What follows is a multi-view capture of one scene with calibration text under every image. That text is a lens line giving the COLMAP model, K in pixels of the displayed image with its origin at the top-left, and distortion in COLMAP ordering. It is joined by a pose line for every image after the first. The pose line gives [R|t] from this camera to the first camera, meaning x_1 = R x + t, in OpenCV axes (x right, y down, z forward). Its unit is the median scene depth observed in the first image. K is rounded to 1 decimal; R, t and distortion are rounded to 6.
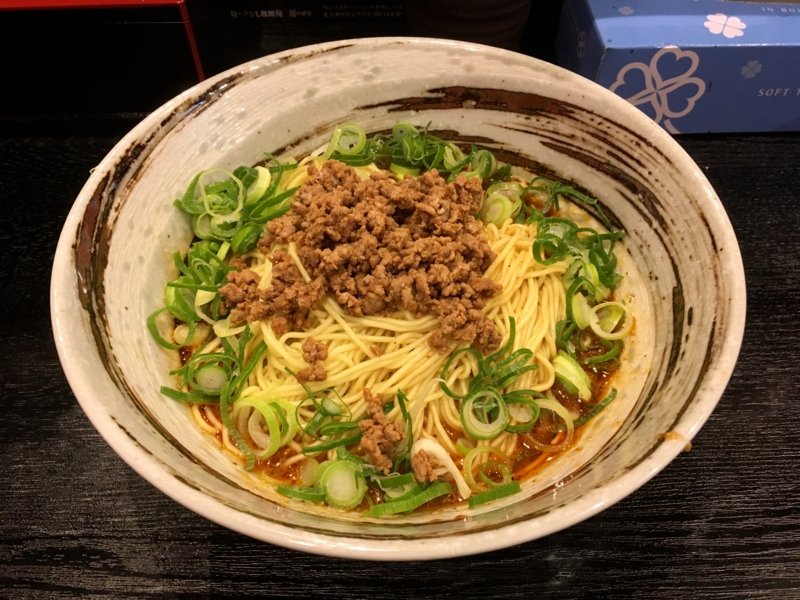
lens RADIAL K [[683.4, 0, 395.4], [0, 683.4, 301.4], [0, 0, 1]] dist [0.052943, -0.089408]
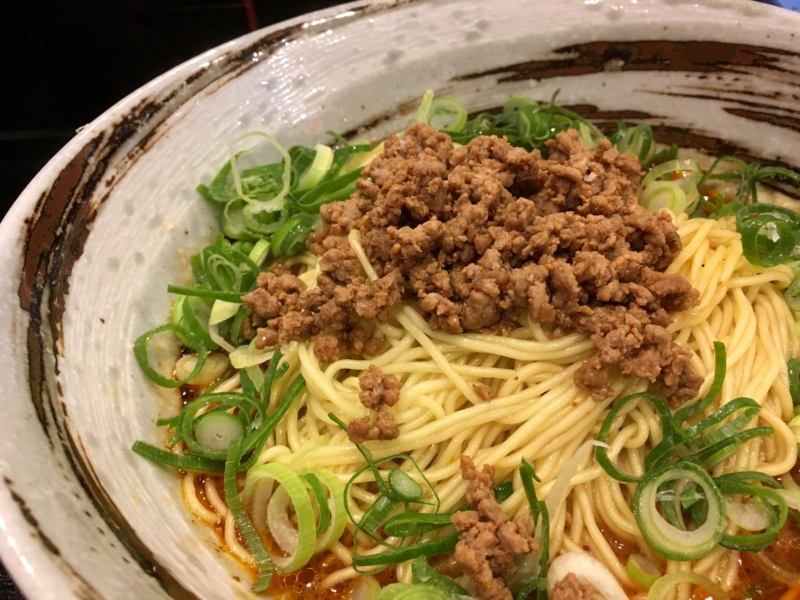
lens RADIAL K [[683.4, 0, 401.5], [0, 683.4, 304.0], [0, 0, 1]] dist [0.052943, -0.089408]
pose [[0.992238, 0.010695, -0.123890, -0.024508], [-0.027838, 0.990113, -0.137480, 0.075712], [0.121195, 0.139862, 0.982726, 0.377497]]
